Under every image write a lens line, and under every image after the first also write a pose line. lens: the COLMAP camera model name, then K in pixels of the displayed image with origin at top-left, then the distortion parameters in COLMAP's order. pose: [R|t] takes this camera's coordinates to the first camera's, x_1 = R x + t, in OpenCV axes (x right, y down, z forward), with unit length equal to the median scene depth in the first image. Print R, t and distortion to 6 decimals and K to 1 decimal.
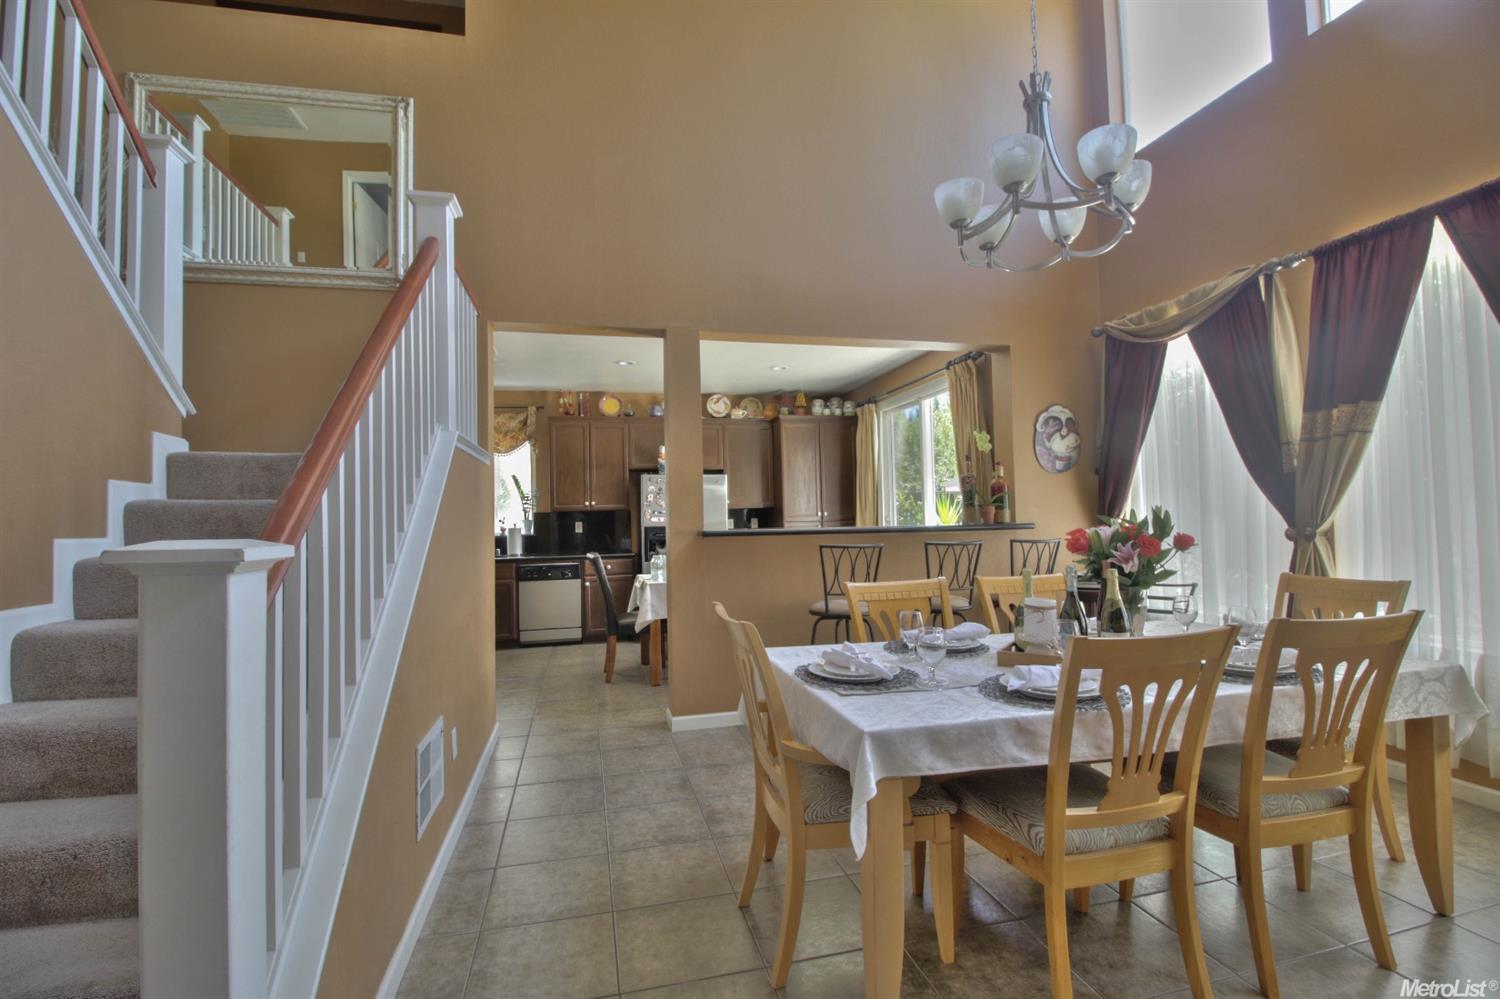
lens RADIAL K [[687.7, 0, 757.2], [0, 687.7, 501.4], [0, 0, 1]] dist [0.000172, -0.002996]
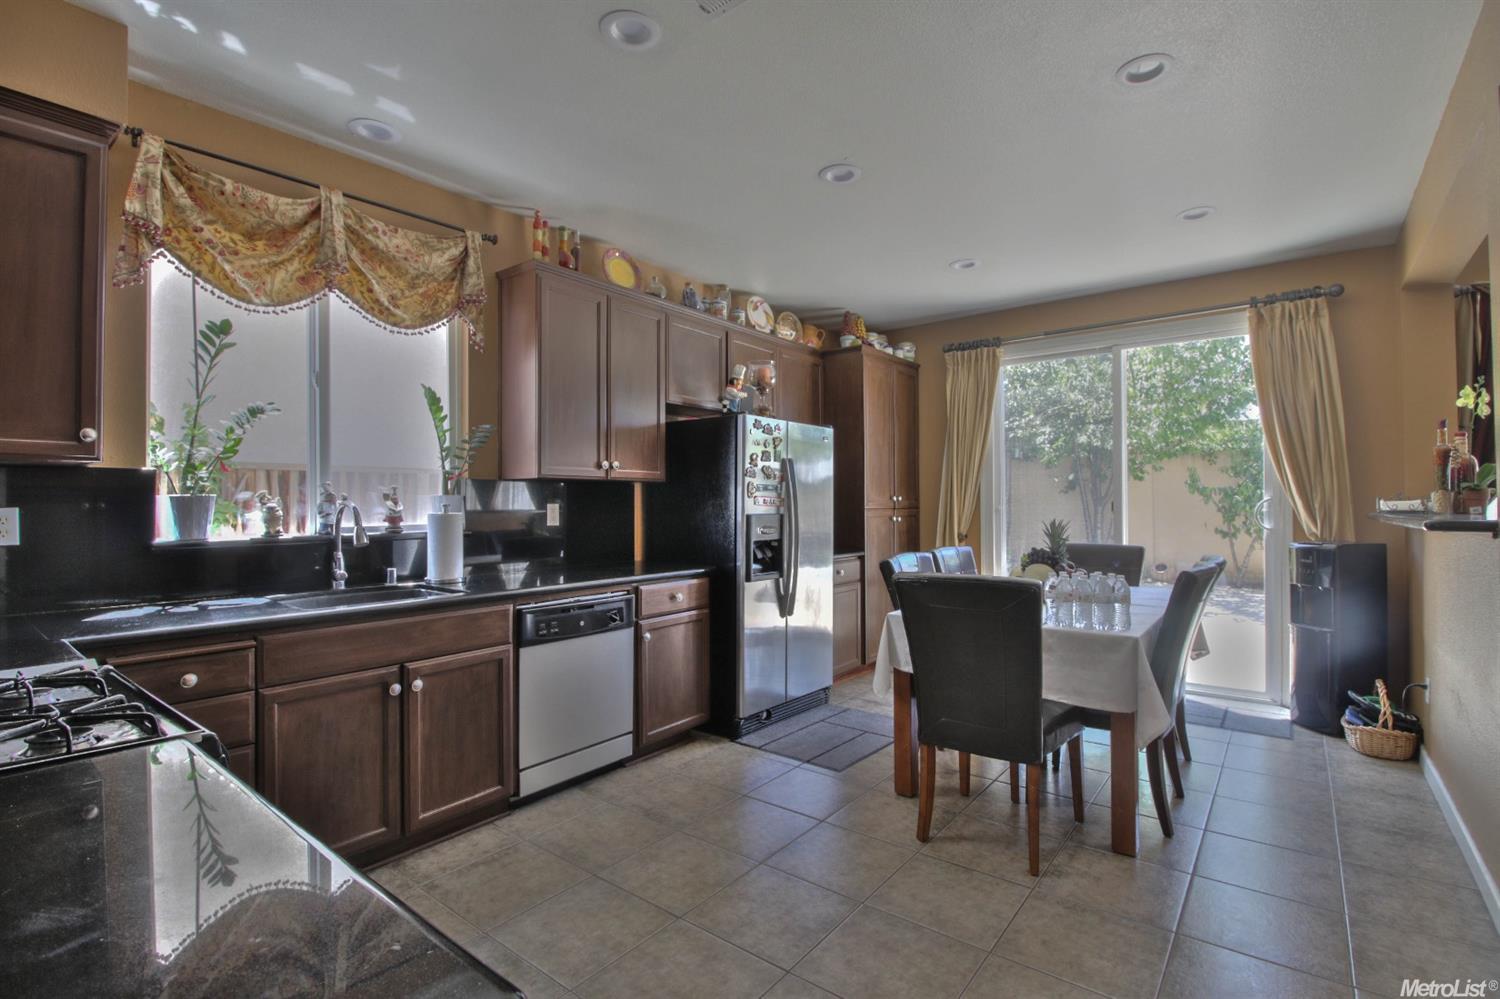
lens RADIAL K [[687.7, 0, 759.4], [0, 687.7, 500.0], [0, 0, 1]] dist [0.000172, -0.002996]
pose [[0.794471, 0.021127, 0.606934, -0.444394], [-0.026788, 0.999641, 0.000267, 0.024135], [-0.606711, -0.016471, 0.794752, 0.552847]]
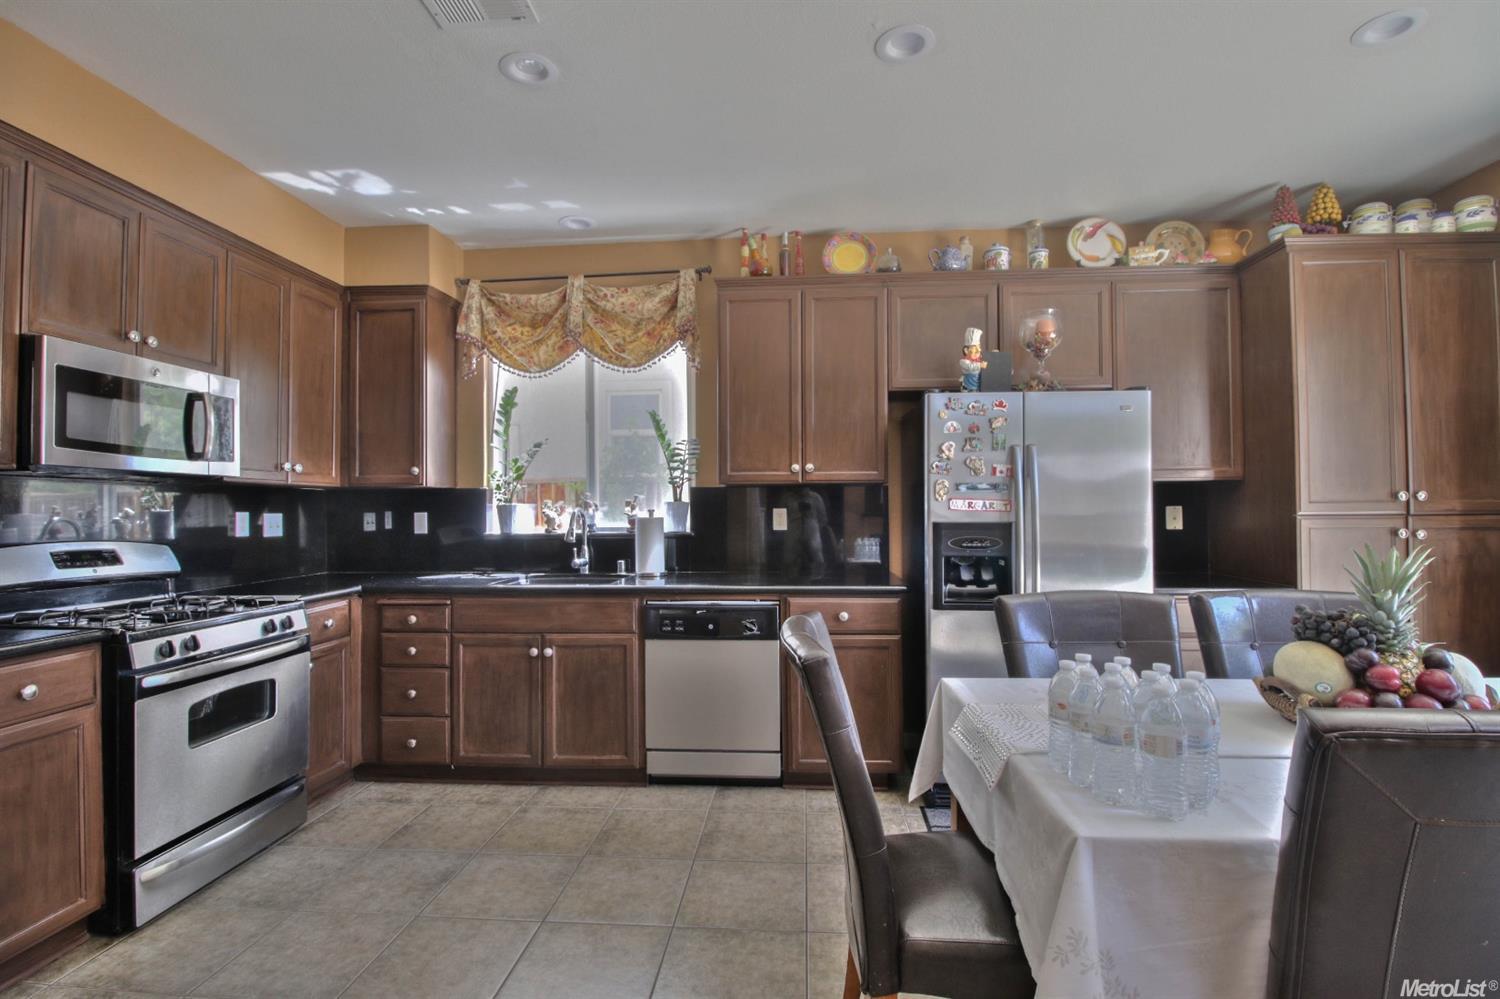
lens RADIAL K [[687.7, 0, 751.9], [0, 687.7, 500.8], [0, 0, 1]] dist [0.000172, -0.002996]
pose [[0.948821, 0.011091, -0.315619, -0.130392], [-0.005578, 0.999816, 0.018365, 0.016353], [0.315765, -0.015664, 0.948708, 0.554224]]
